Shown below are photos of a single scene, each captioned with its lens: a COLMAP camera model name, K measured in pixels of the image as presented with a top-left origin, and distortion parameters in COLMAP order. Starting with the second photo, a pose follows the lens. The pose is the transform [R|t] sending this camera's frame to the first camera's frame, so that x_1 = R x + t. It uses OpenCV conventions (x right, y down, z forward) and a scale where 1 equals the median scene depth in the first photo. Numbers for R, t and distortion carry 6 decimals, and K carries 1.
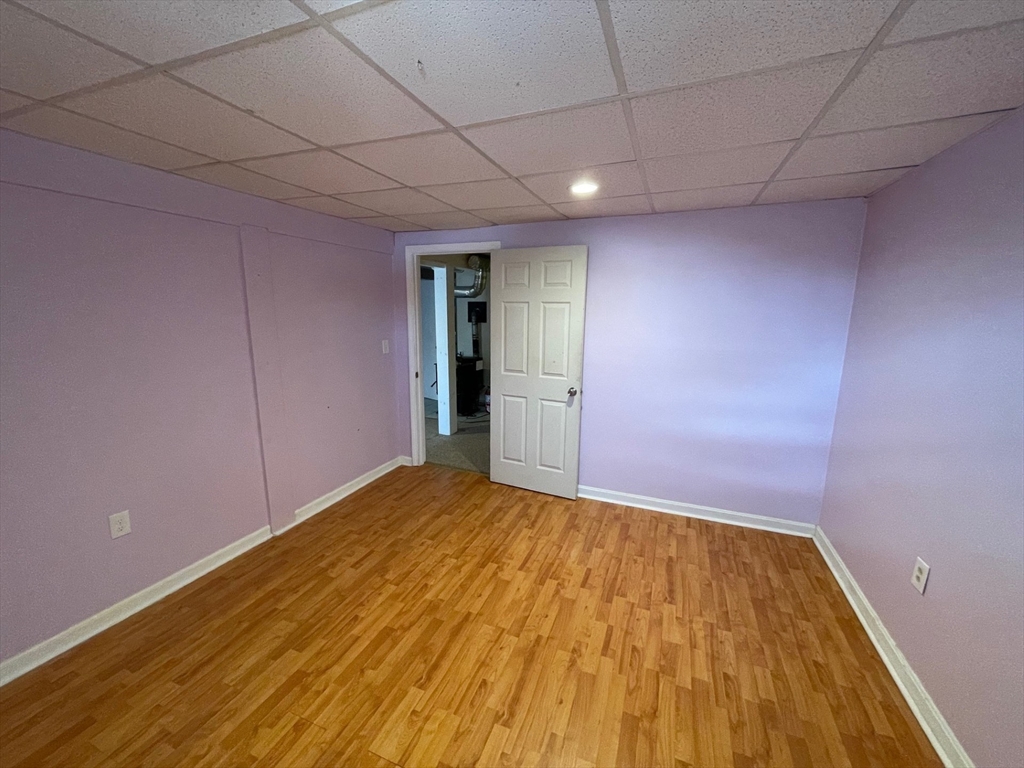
lens RADIAL K [[412.6, 0, 510.7], [0, 412.6, 384.9], [0, 0, 1]] dist [-0.004420, 0.001560]
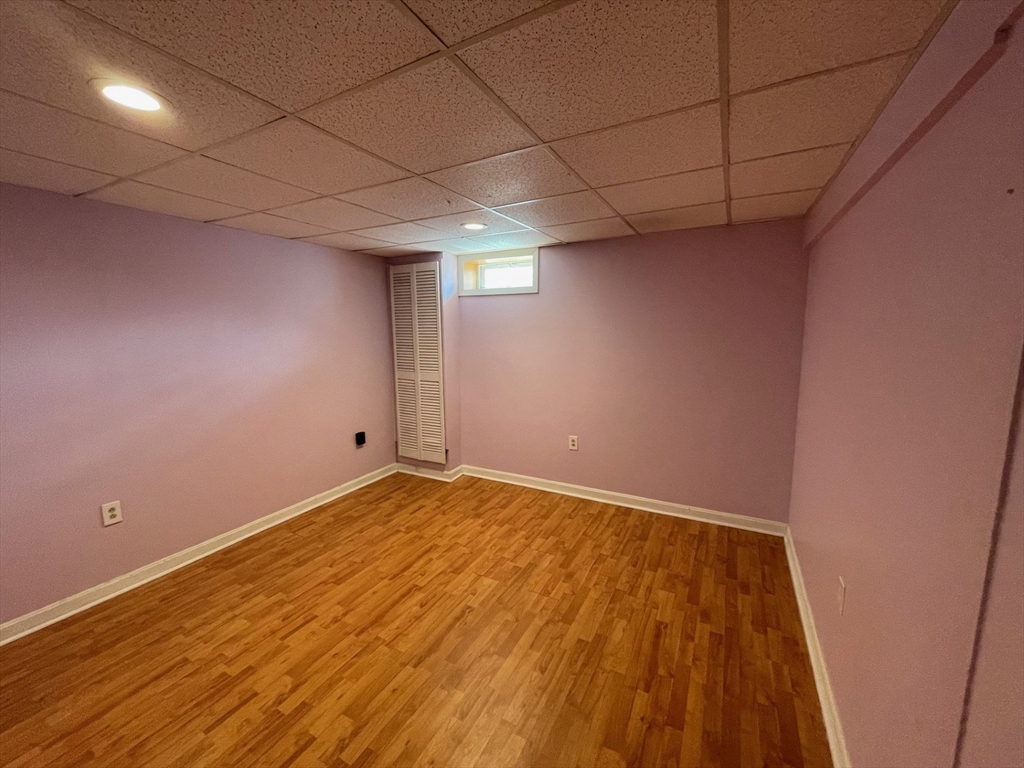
lens RADIAL K [[412.6, 0, 509.7], [0, 412.6, 385.7], [0, 0, 1]] dist [-0.004420, 0.001560]
pose [[-0.993794, -0.016187, 0.110049, -0.437033], [0.019743, 0.947977, 0.317727, -0.324495], [-0.109467, 0.317928, -0.941774, 1.822059]]
